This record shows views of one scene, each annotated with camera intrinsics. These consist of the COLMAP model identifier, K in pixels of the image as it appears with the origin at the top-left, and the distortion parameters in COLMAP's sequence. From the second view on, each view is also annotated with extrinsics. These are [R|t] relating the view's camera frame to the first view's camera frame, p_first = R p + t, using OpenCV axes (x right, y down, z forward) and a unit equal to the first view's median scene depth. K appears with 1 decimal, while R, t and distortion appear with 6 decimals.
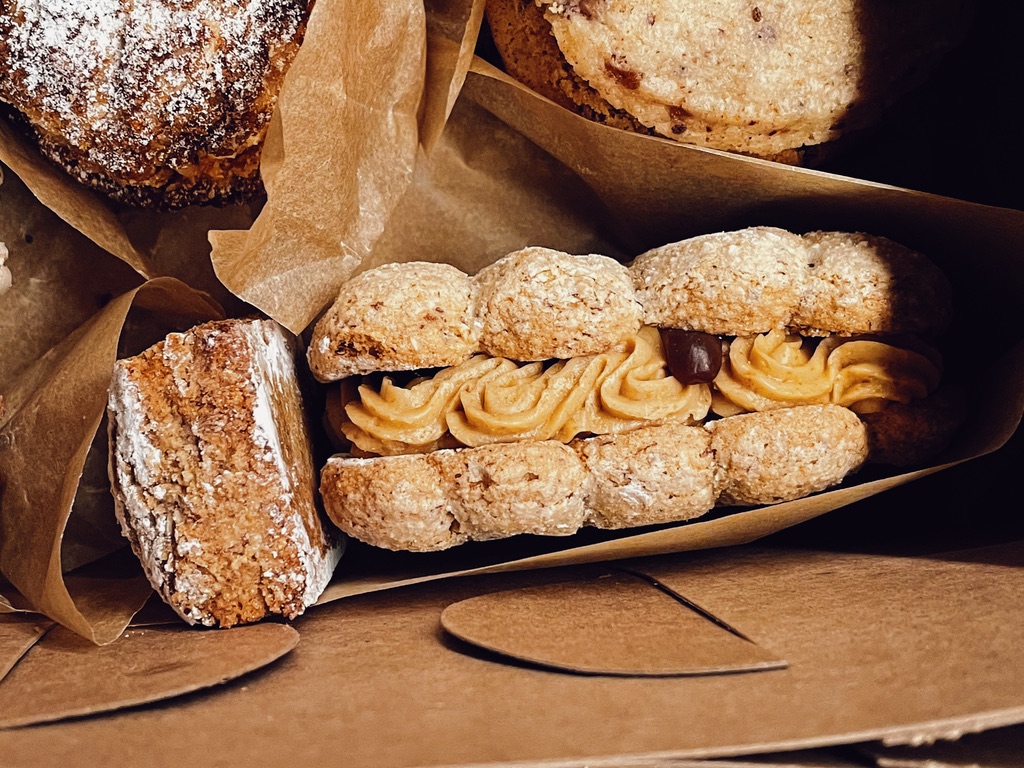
lens RADIAL K [[1581.8, 0, 507.2], [0, 1581.8, 372.9], [0, 0, 1]] dist [0.152047, -0.416384]
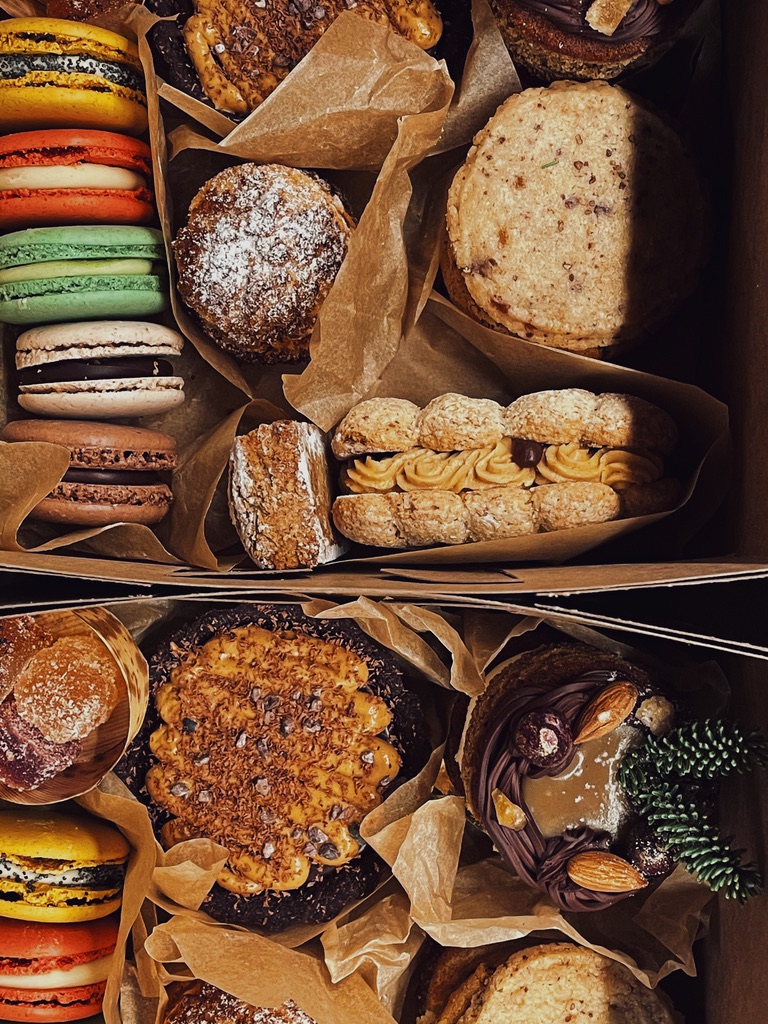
lens RADIAL K [[1581.8, 0, 384.0], [0, 1581.8, 512.0], [0, 0, 1]] dist [0.152047, -0.416384]
pose [[0.988288, 0.060868, -0.139938, 0.220735], [-0.064132, 0.997762, -0.018933, 0.108808], [0.138472, 0.027686, 0.989979, -0.927829]]
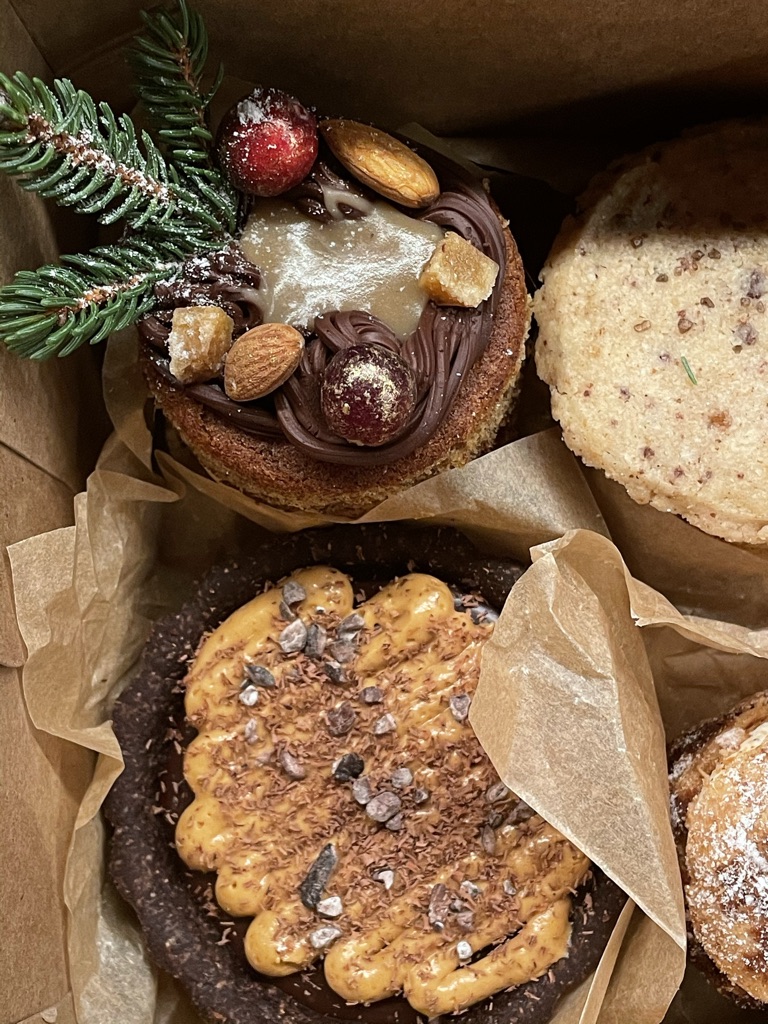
lens RADIAL K [[1581.8, 0, 384.0], [0, 1581.8, 512.0], [0, 0, 1]] dist [0.152047, -0.416384]
pose [[0.031753, -0.999210, 0.023913, -0.011493], [0.997361, 0.030113, -0.066064, -0.499071], [0.065292, 0.025947, 0.997529, -0.155509]]
